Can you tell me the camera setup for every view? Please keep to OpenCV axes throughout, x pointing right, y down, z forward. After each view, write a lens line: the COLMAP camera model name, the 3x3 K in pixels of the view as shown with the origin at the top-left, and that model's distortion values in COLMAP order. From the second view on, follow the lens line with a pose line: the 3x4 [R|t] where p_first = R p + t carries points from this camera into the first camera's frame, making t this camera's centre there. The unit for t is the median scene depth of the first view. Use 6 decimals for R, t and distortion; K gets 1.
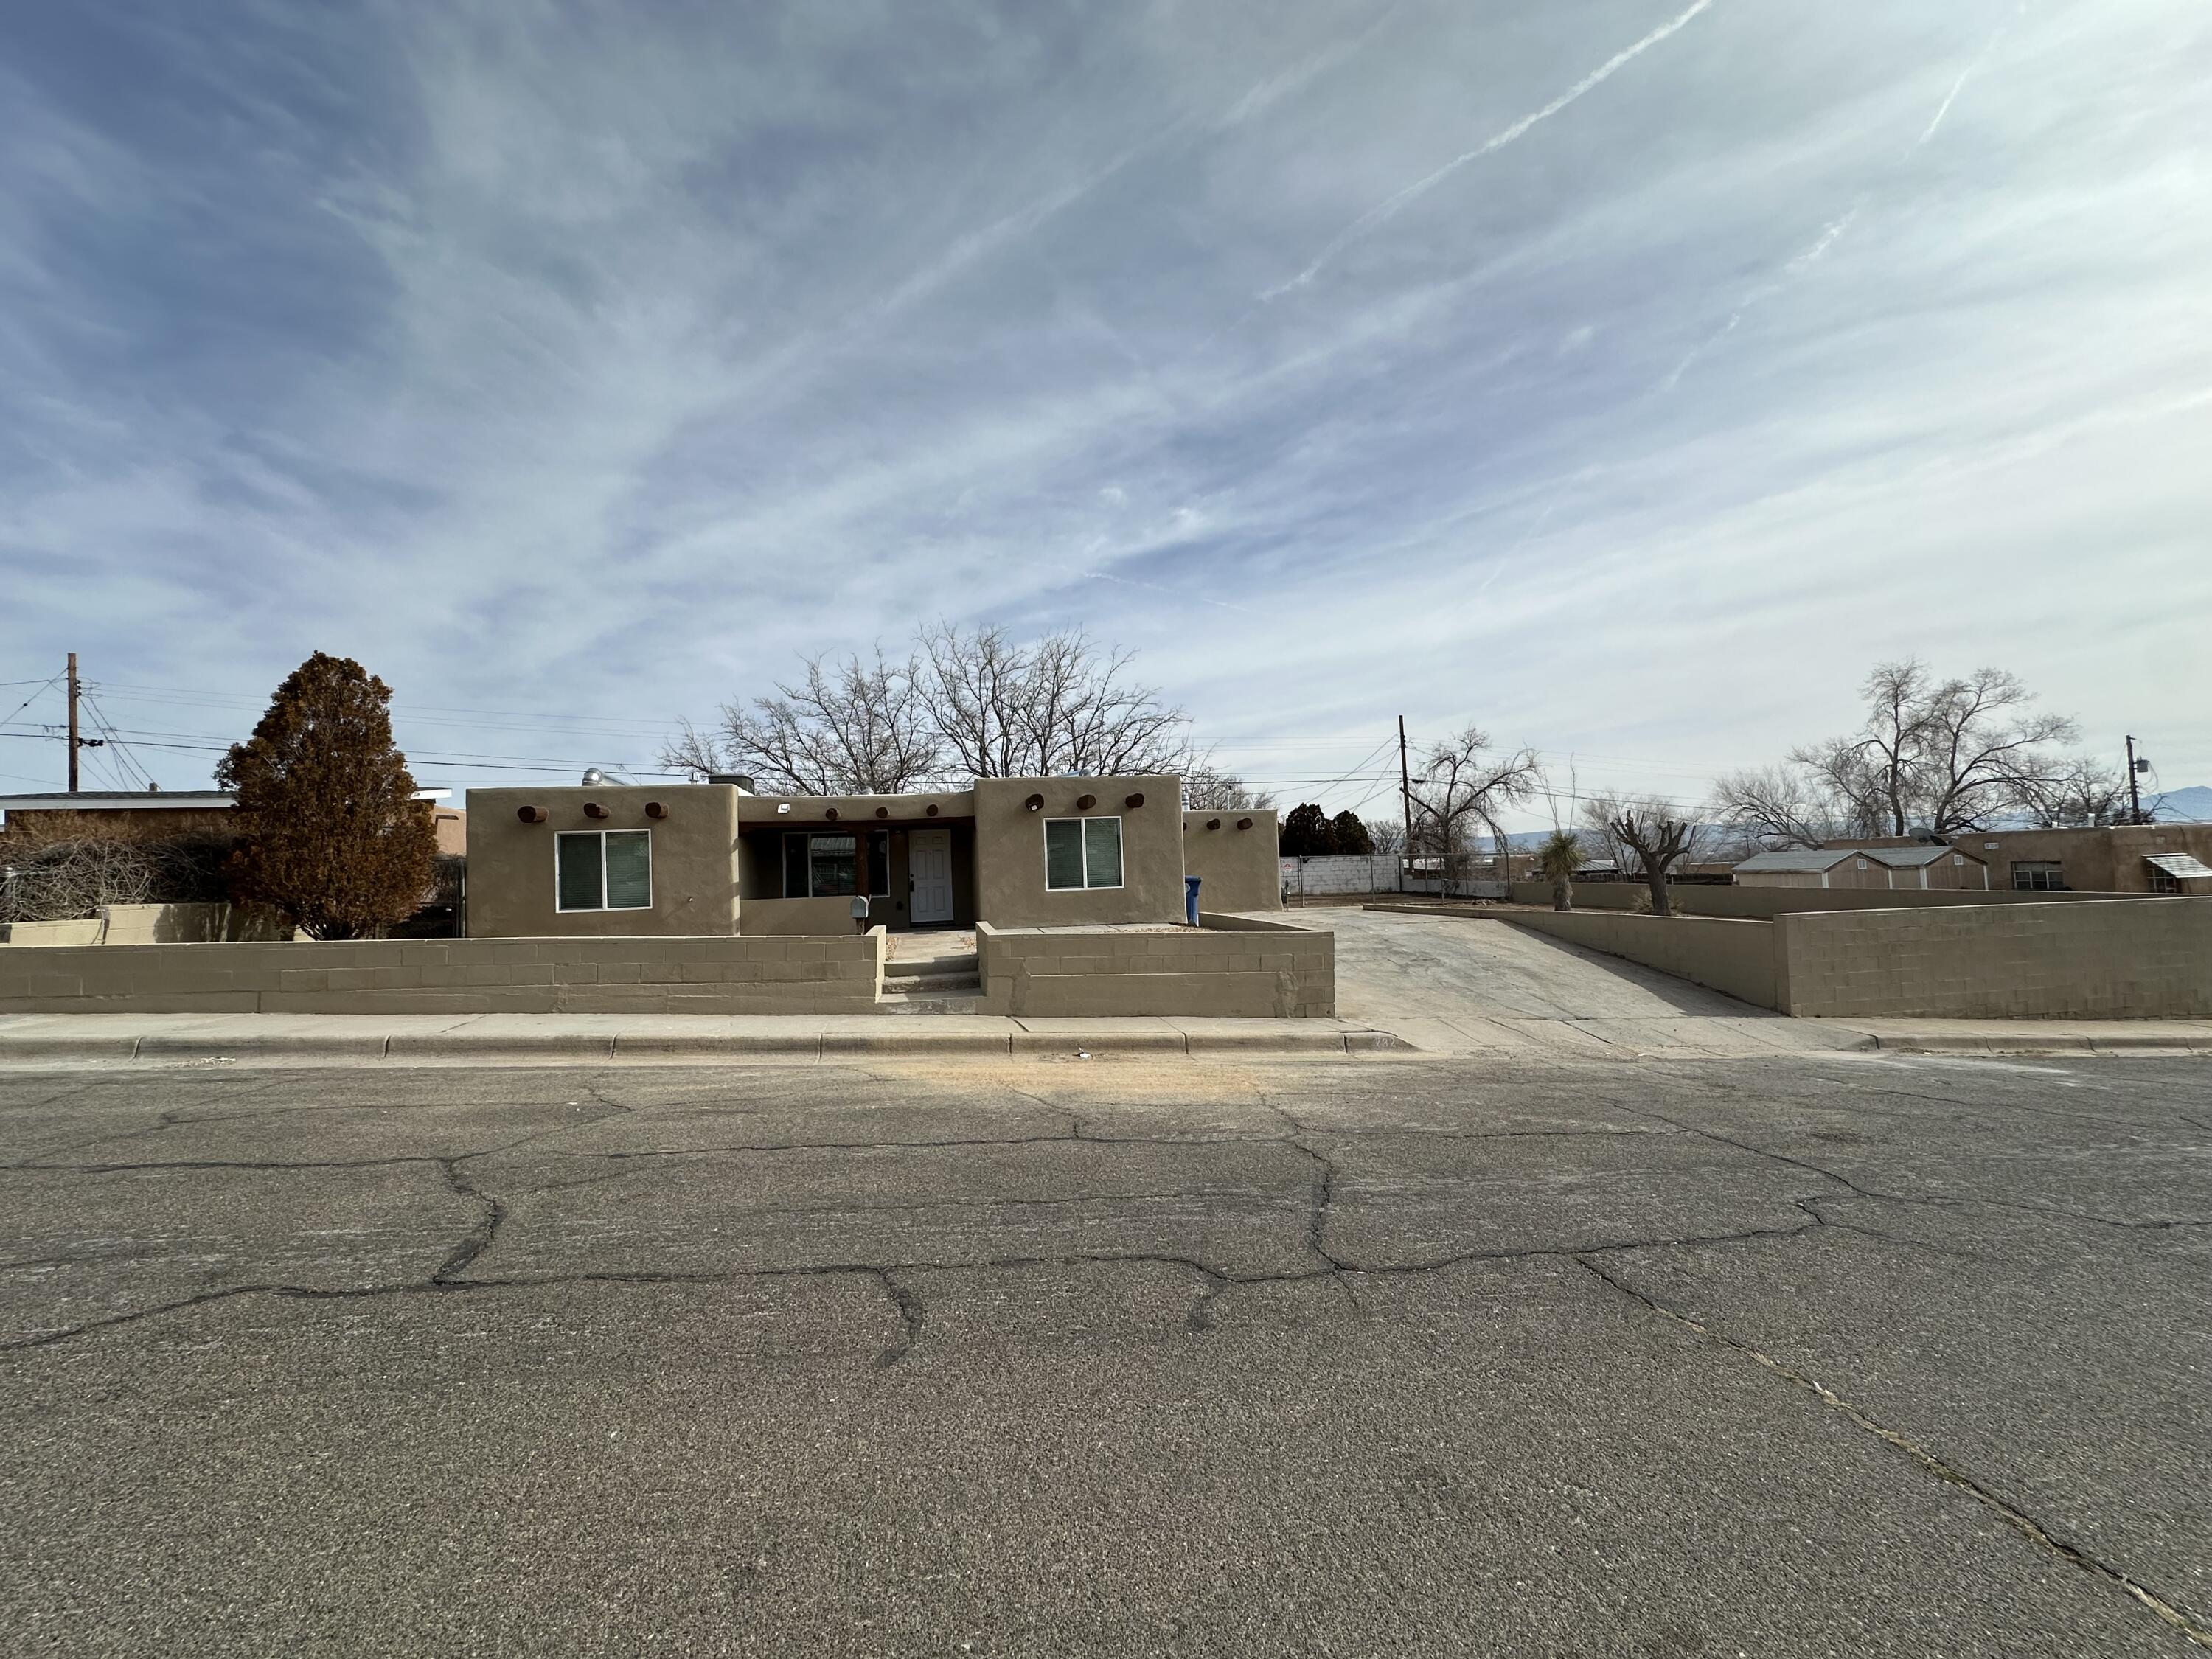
lens RADIAL K [[870.2, 0, 1106.0], [0, 870.2, 829.5], [0, 0, 1]] dist [-0.001147, -0.000040]
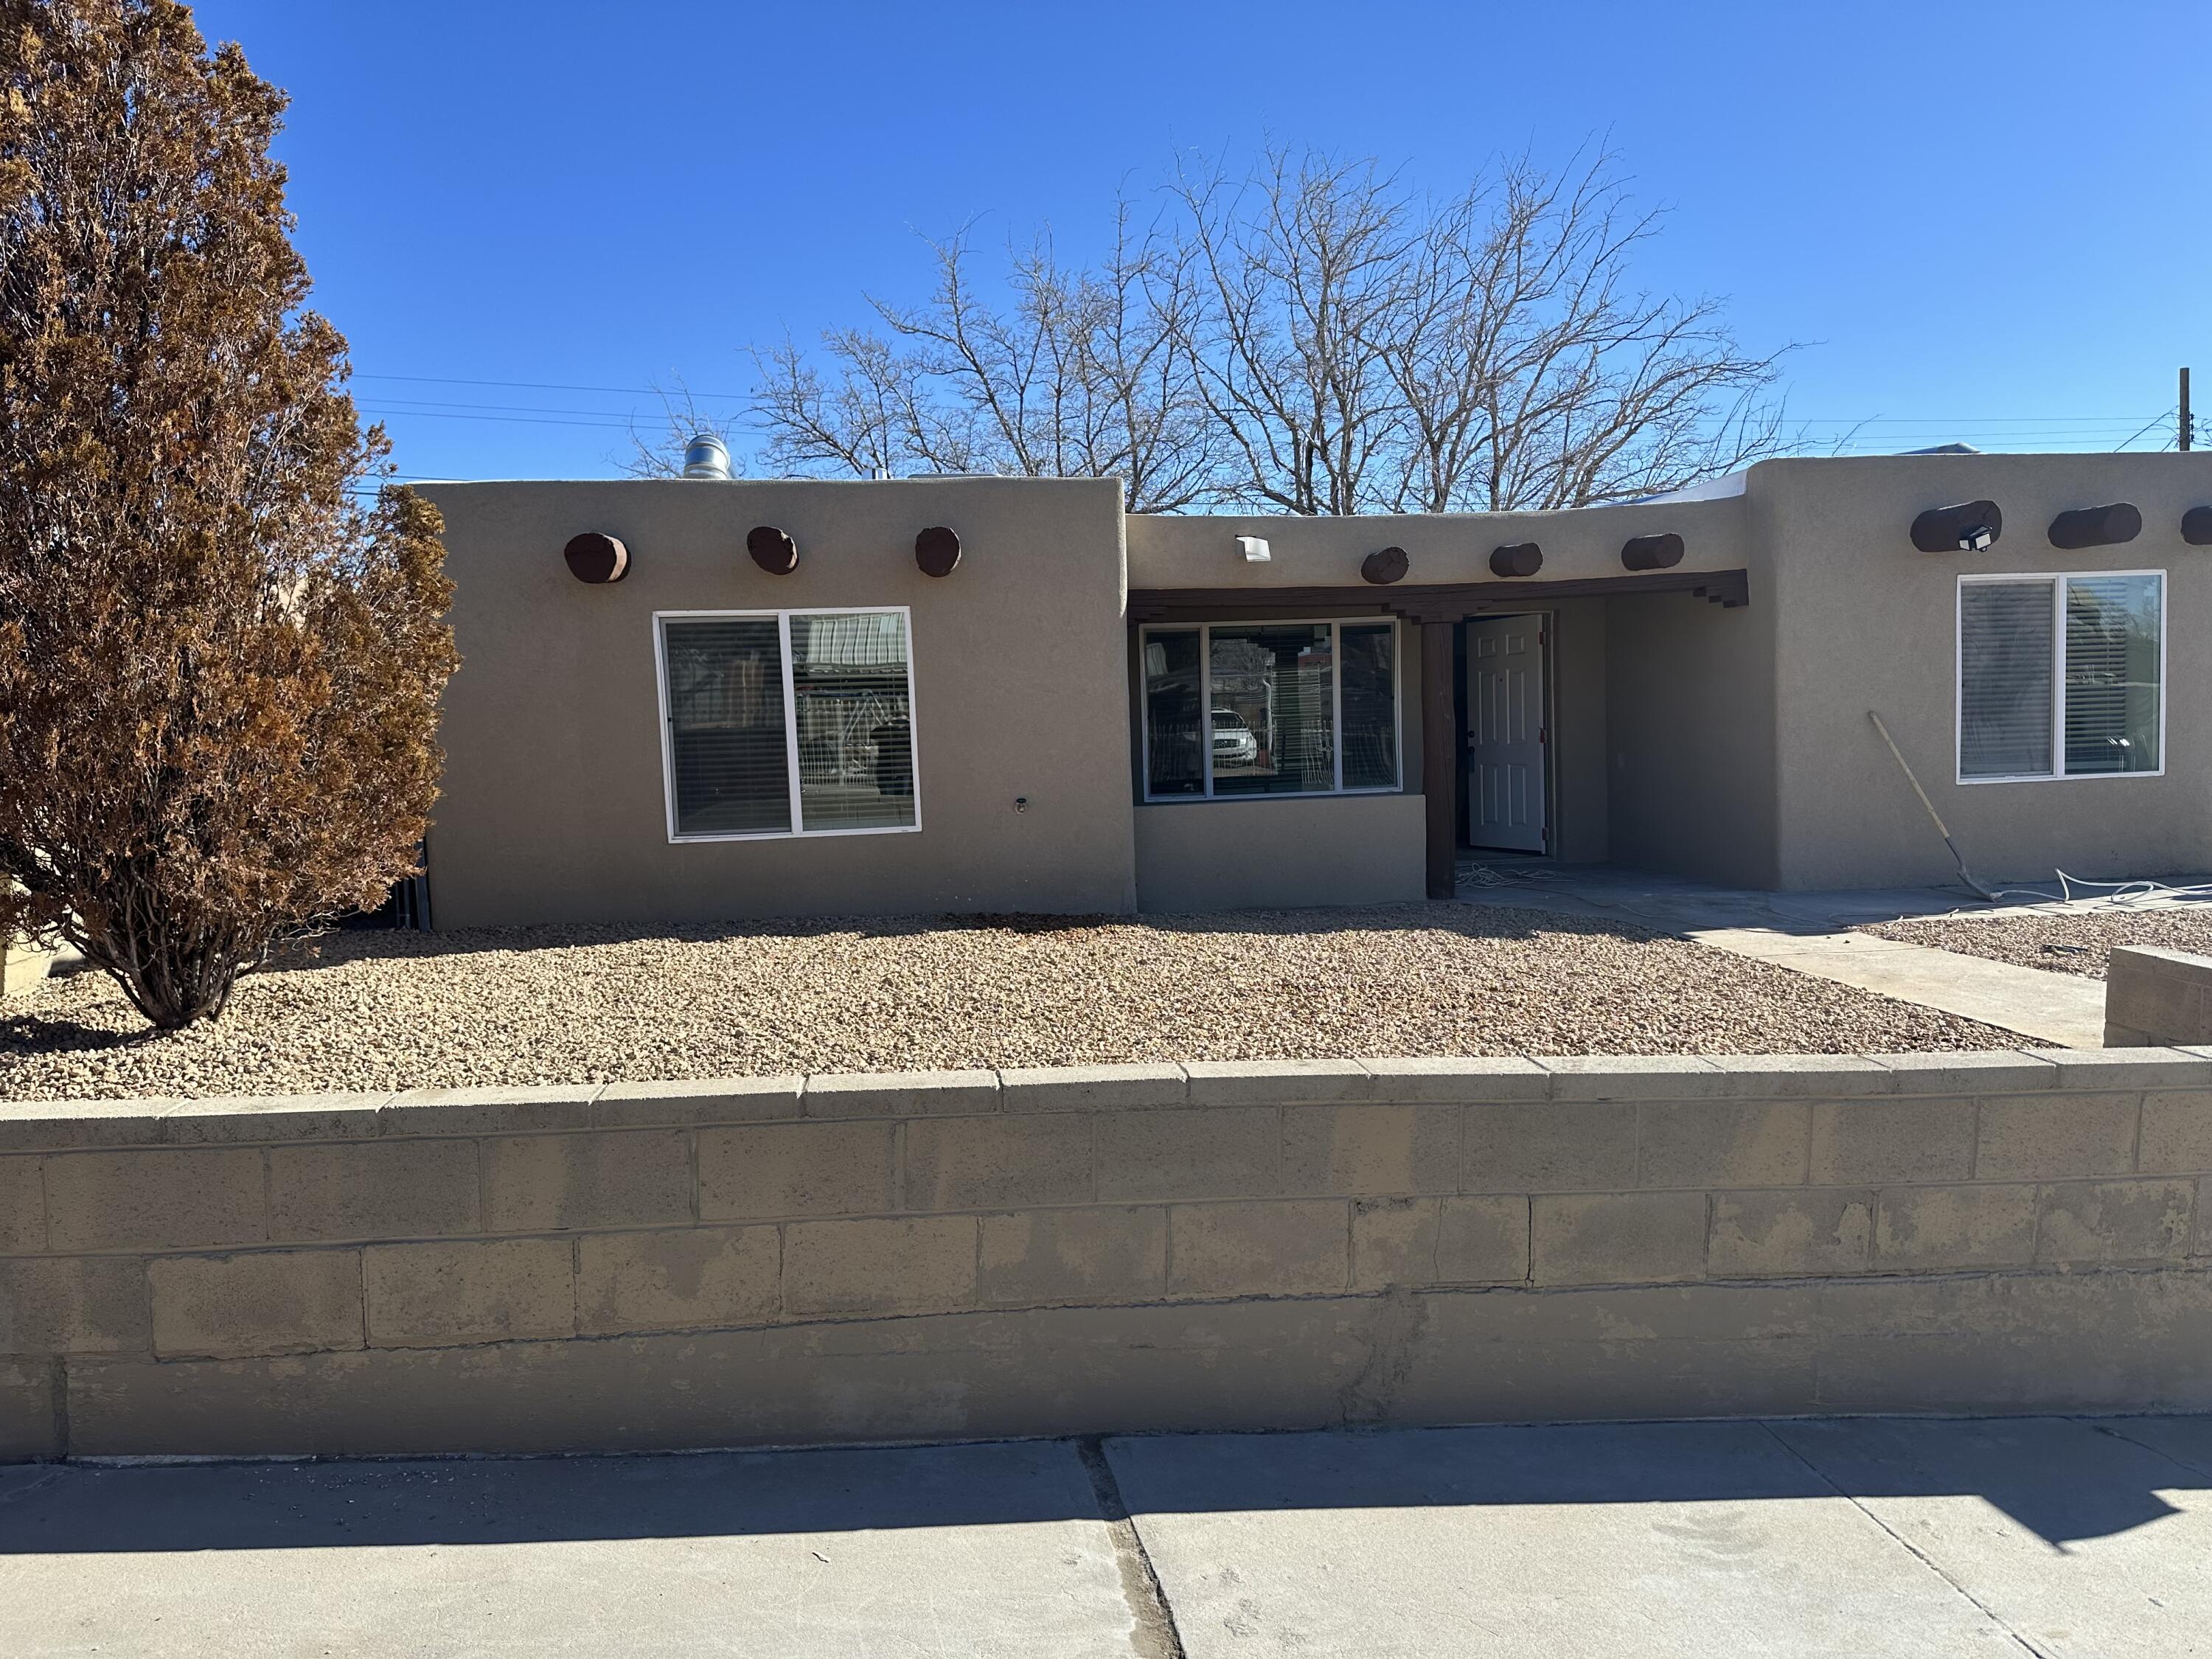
lens RADIAL K [[1522.7, 0, 1106.0], [0, 1522.7, 829.5], [0, 0, 1]] dist [0.092647, -0.126622]
pose [[0.997381, 0.008715, -0.071798, -0.465828], [0.000373, 0.992080, 0.125605, 0.012769], [0.072324, -0.125303, 0.989479, 0.444330]]
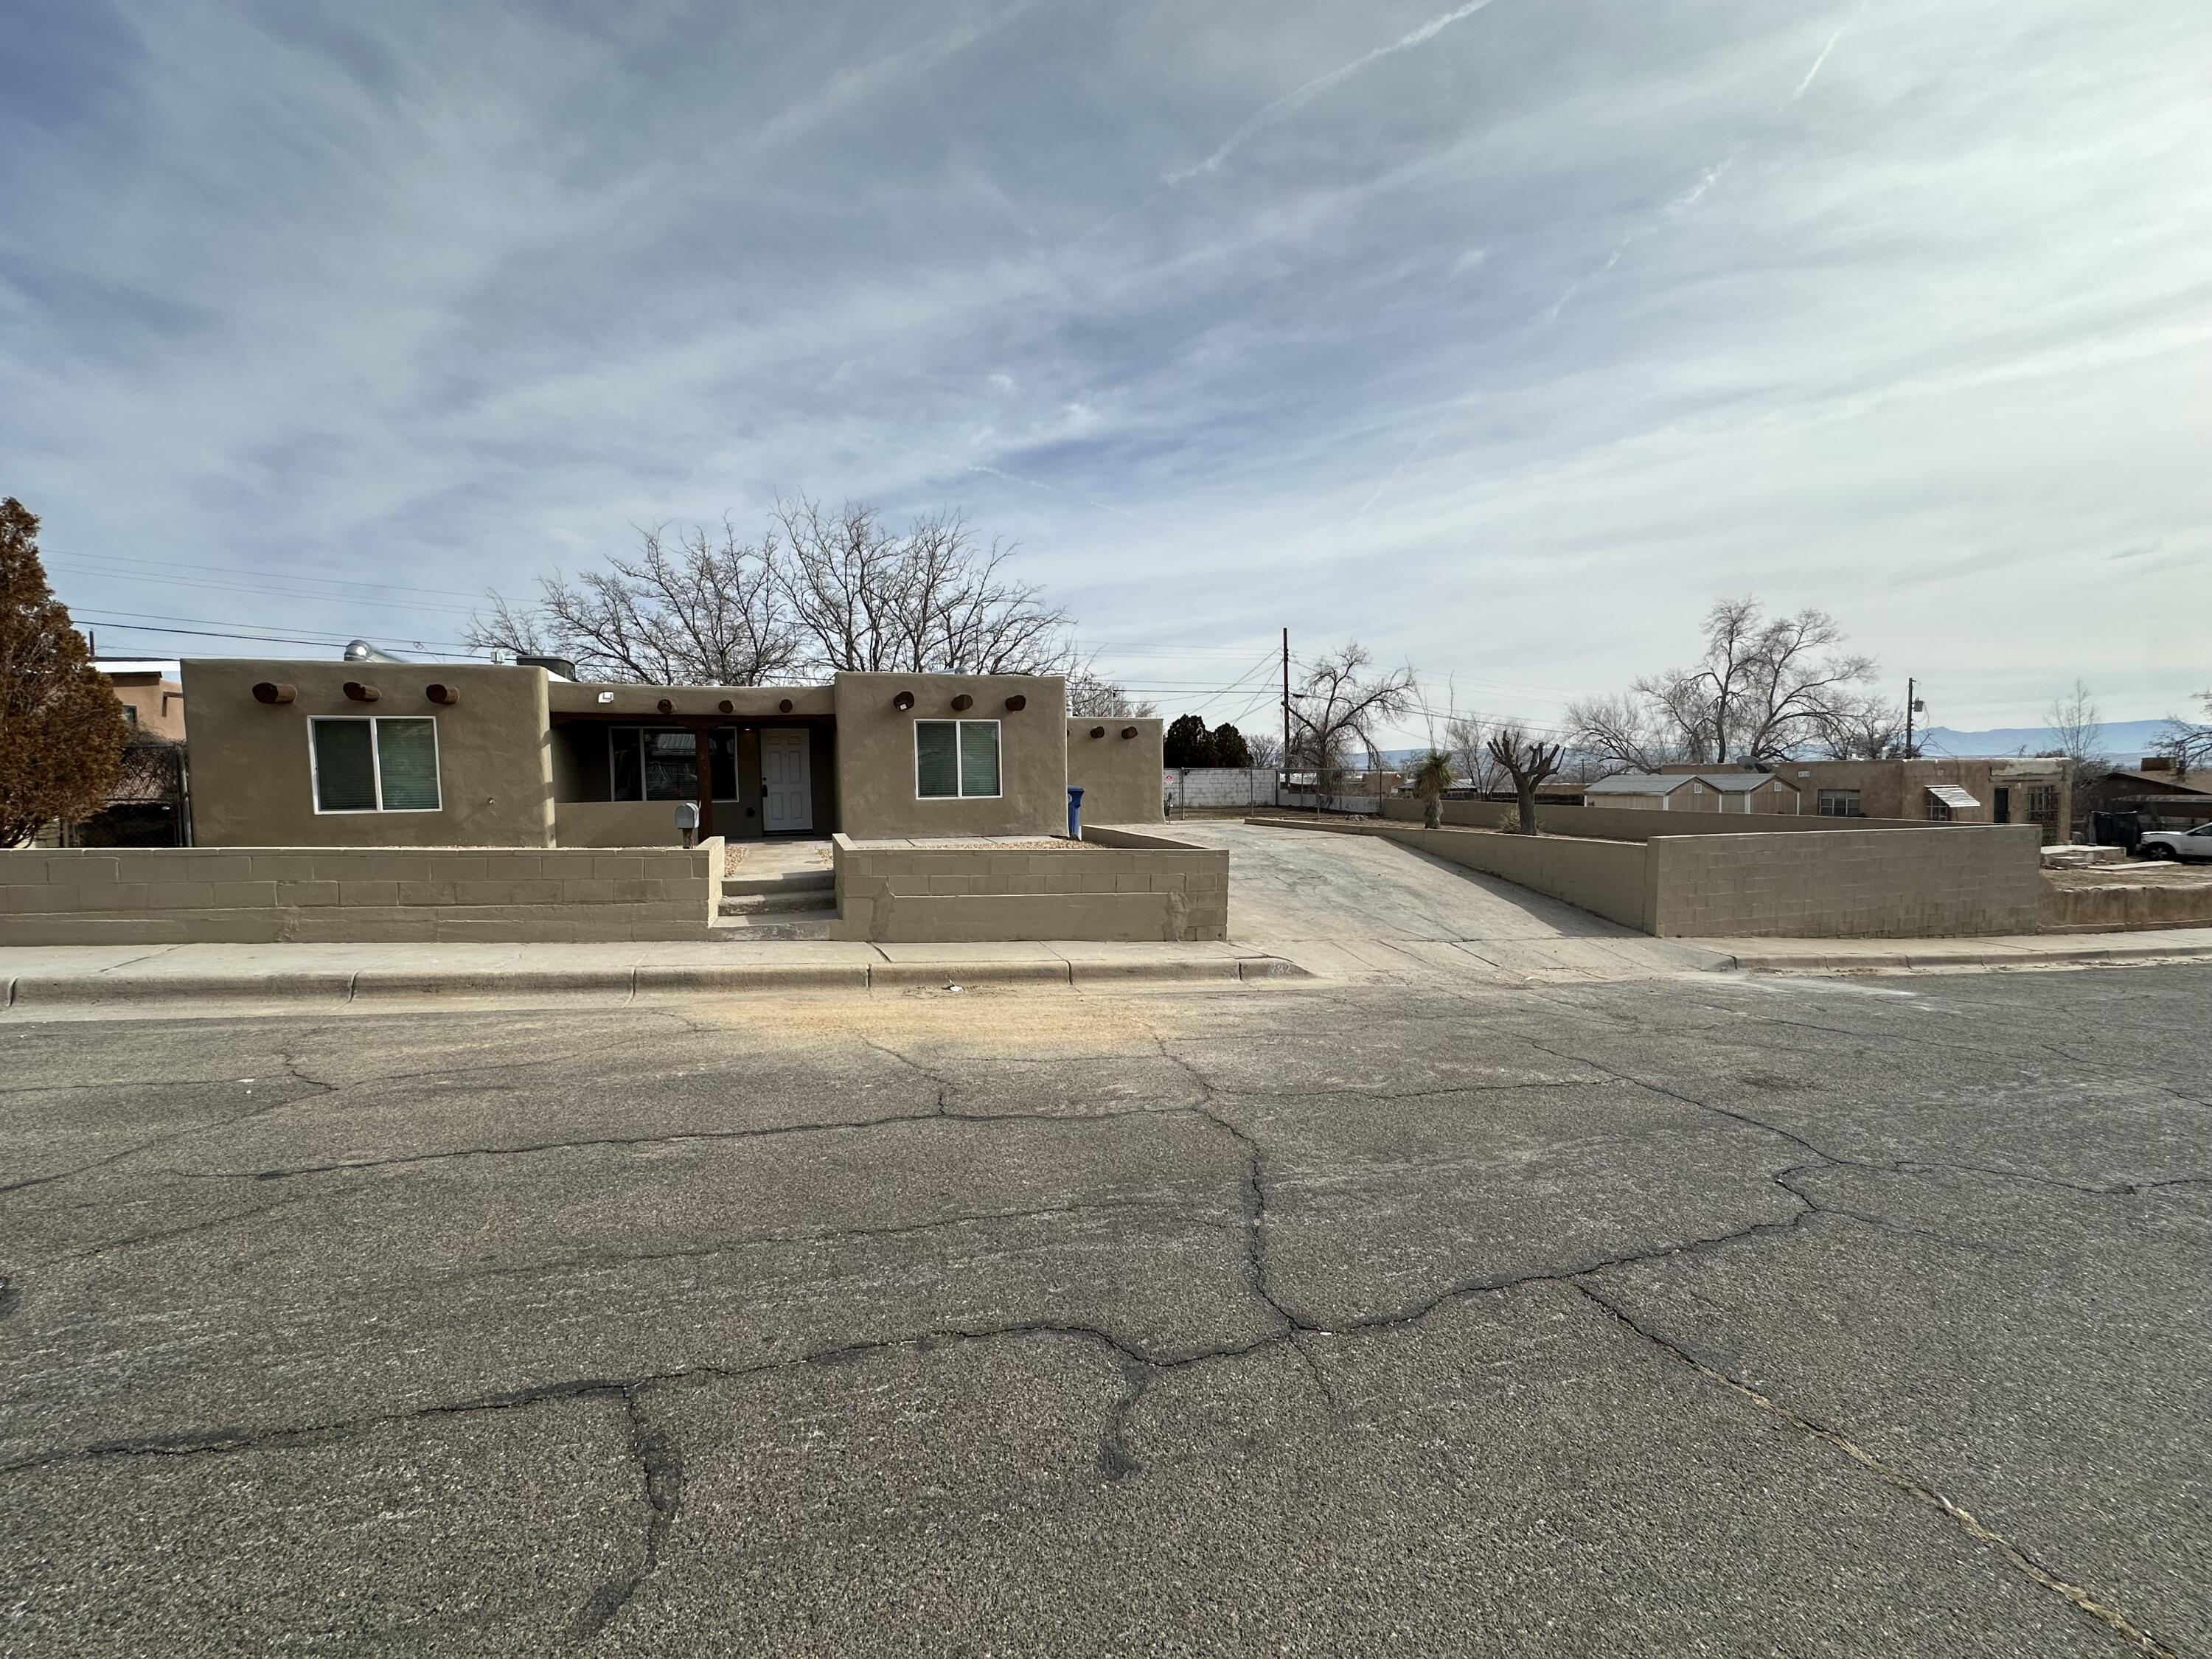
lens RADIAL K [[870.2, 0, 1106.0], [0, 870.2, 829.5], [0, 0, 1]] dist [-0.001147, -0.000040]
pose [[0.989809, 0.014765, 0.141634, -0.000678], [-0.029538, 0.994266, 0.102774, 0.002989], [-0.139305, -0.105910, 0.984570, 0.085018]]
